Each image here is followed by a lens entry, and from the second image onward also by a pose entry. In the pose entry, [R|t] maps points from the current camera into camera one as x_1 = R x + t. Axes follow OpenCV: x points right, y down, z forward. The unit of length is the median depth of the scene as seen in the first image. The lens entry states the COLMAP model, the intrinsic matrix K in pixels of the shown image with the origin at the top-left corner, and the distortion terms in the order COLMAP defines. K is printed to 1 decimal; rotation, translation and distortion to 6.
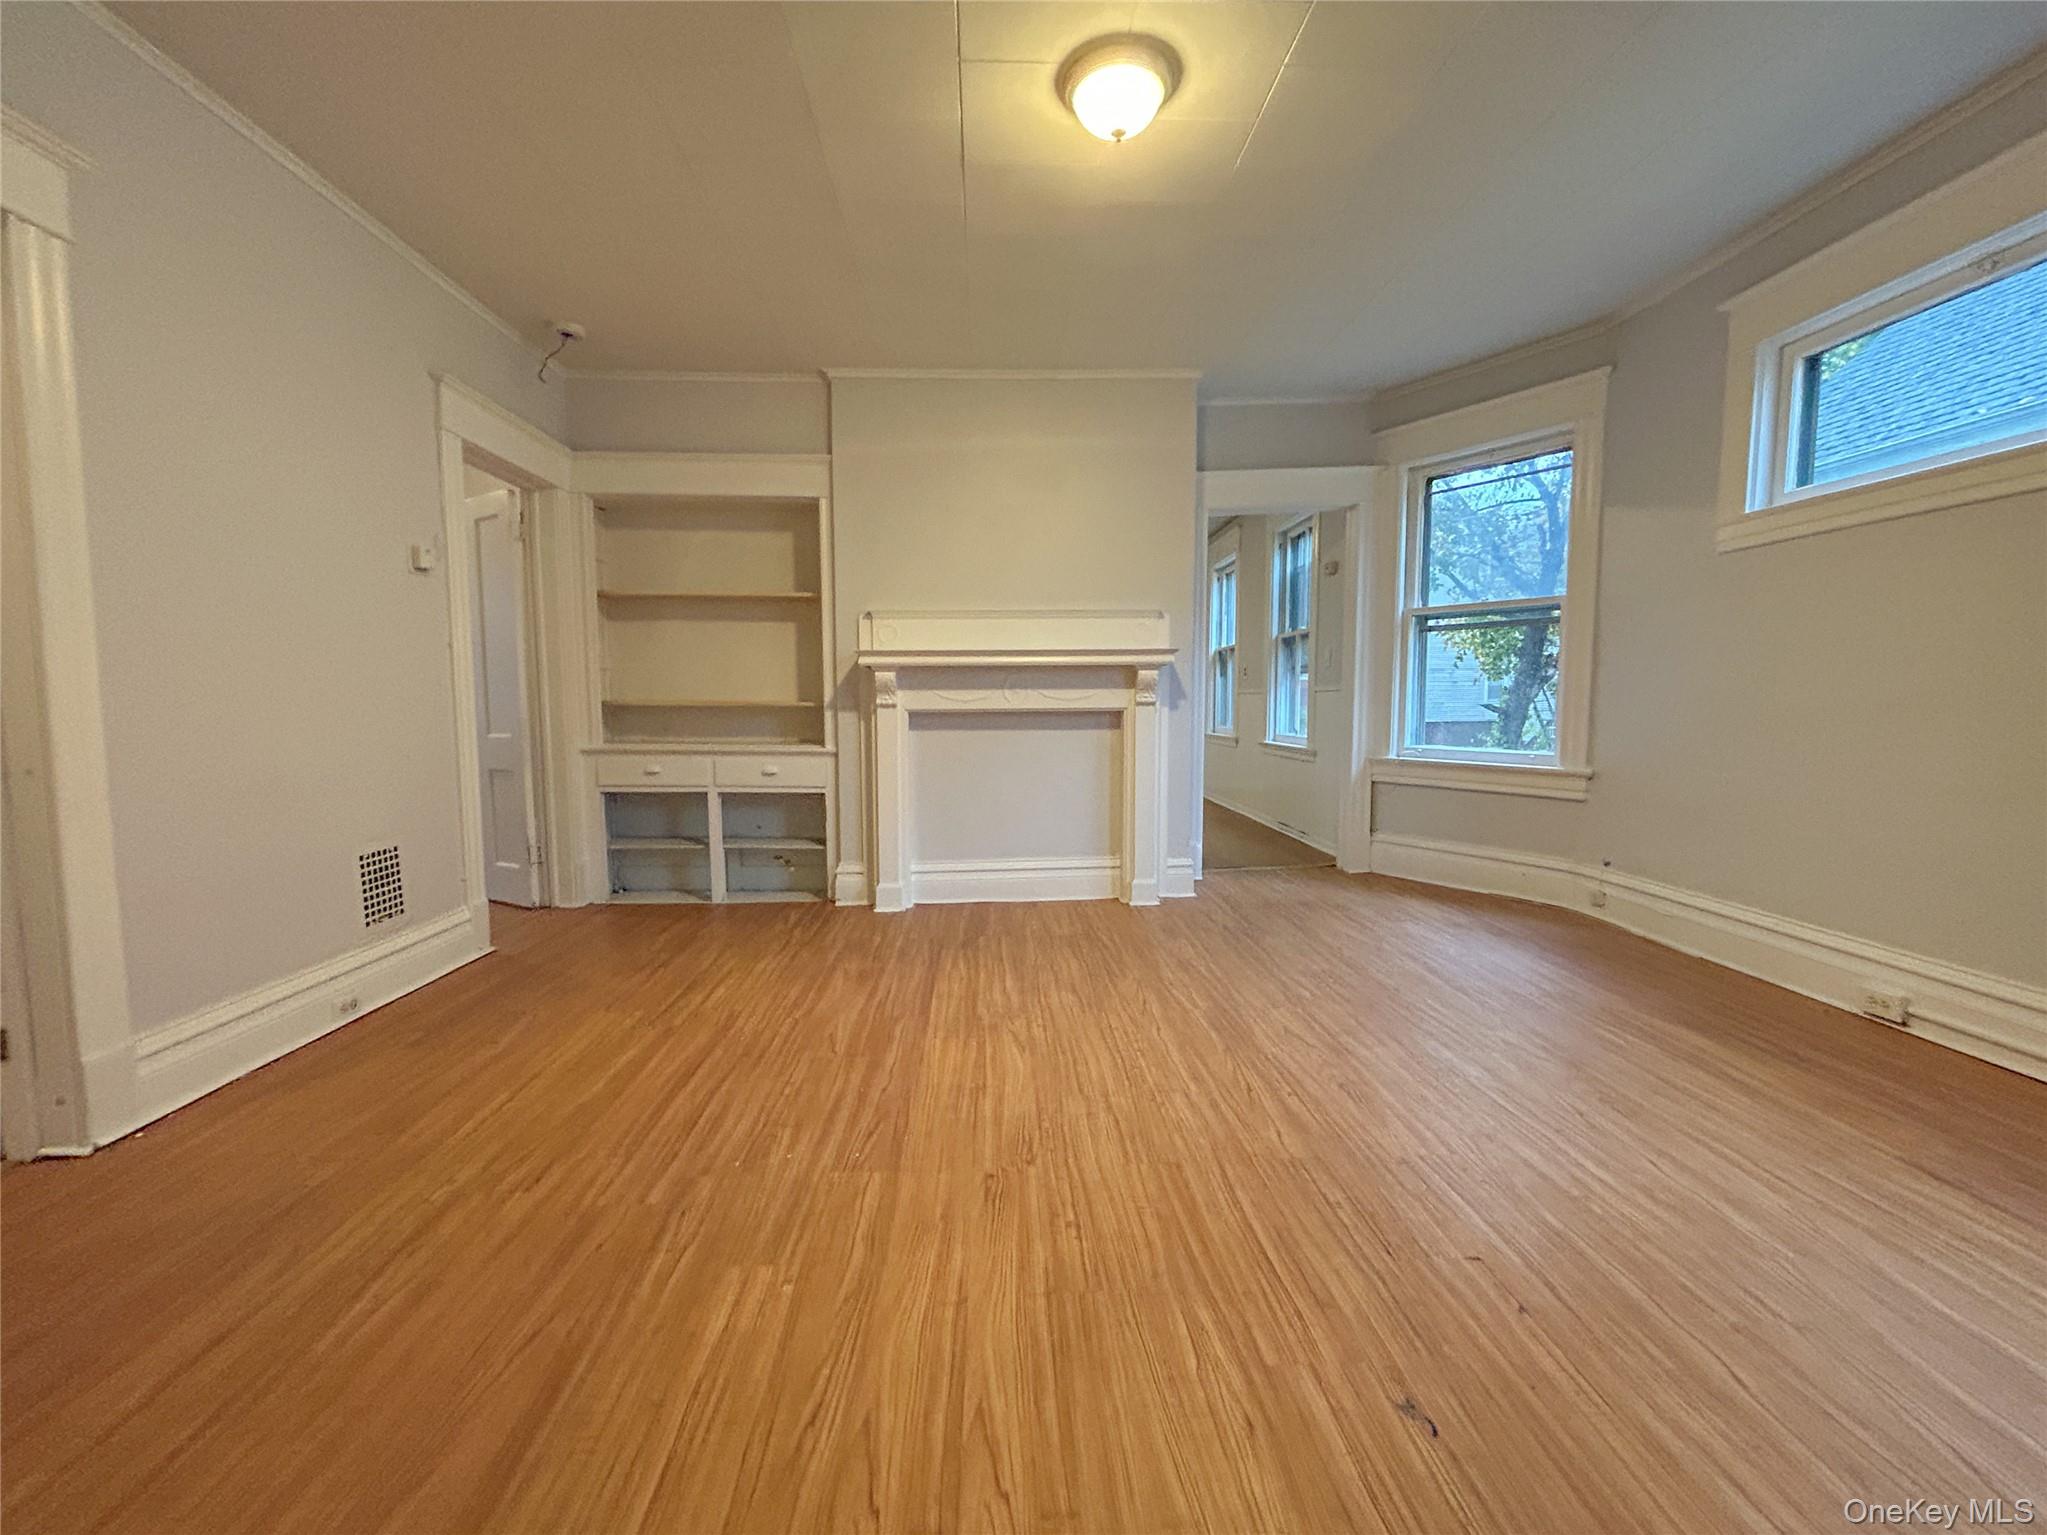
lens RADIAL K [[864.9, 0, 1020.7], [0, 864.9, 764.4], [0, 0, 1]] dist [-0.001078, -0.000128]
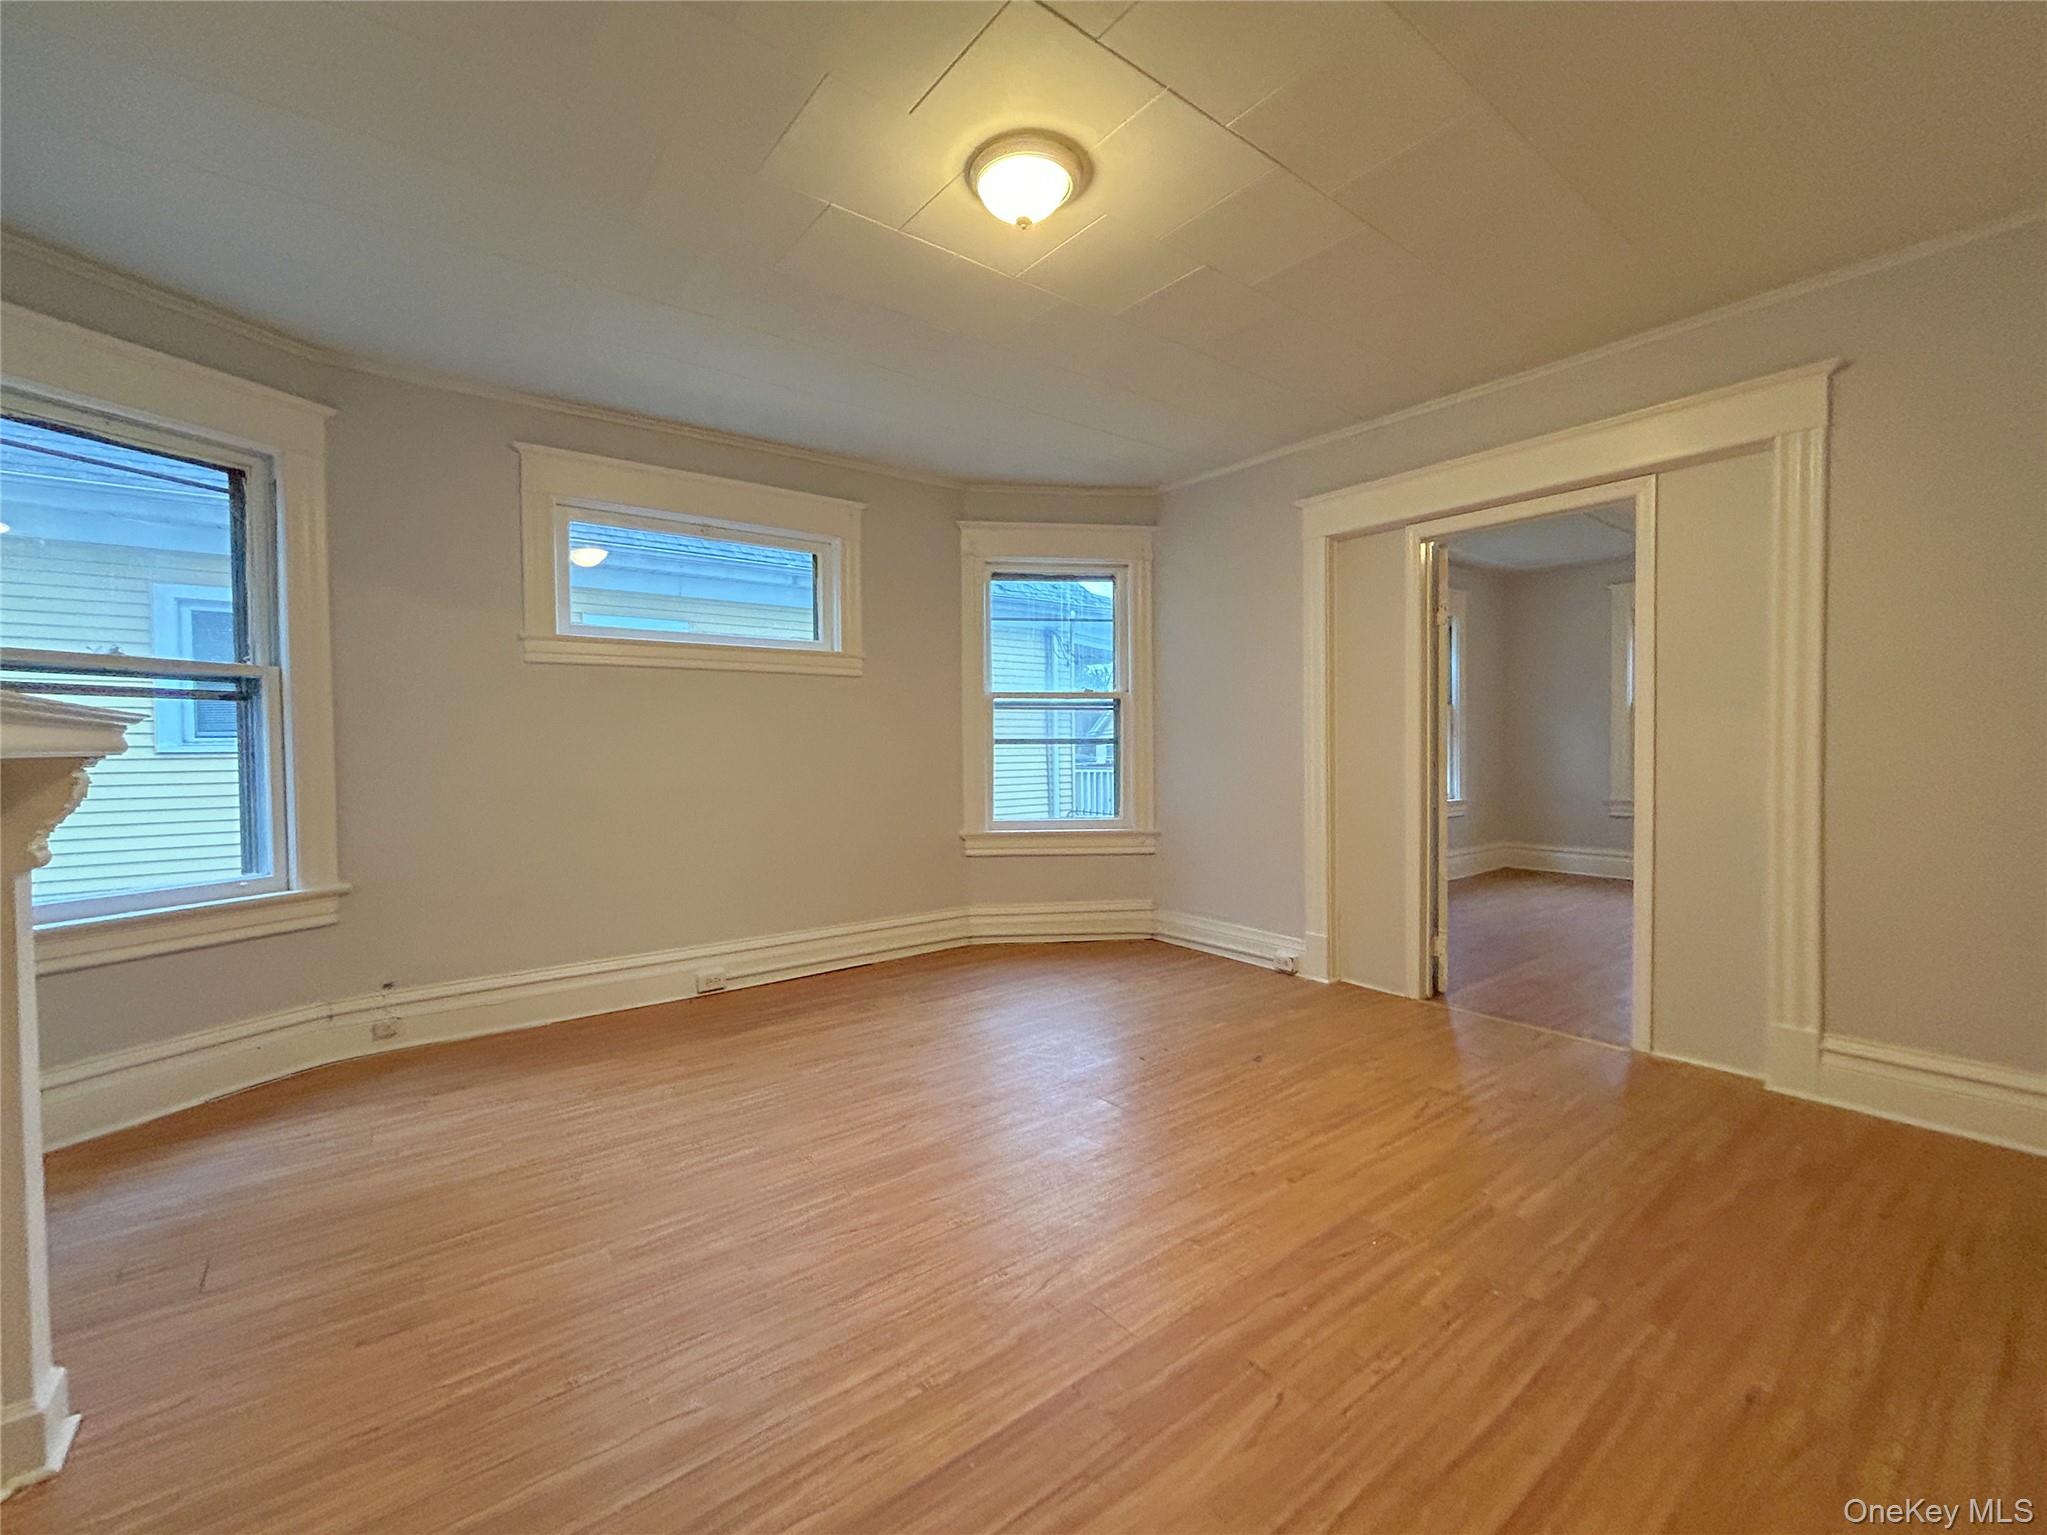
lens RADIAL K [[864.9, 0, 1020.7], [0, 864.9, 764.4], [0, 0, 1]] dist [-0.001078, -0.000128]
pose [[-0.577180, -0.007354, 0.816584, -0.480313], [0.079206, 0.994741, 0.064943, -0.135711], [-0.812767, 0.102162, -0.573562, 1.148861]]
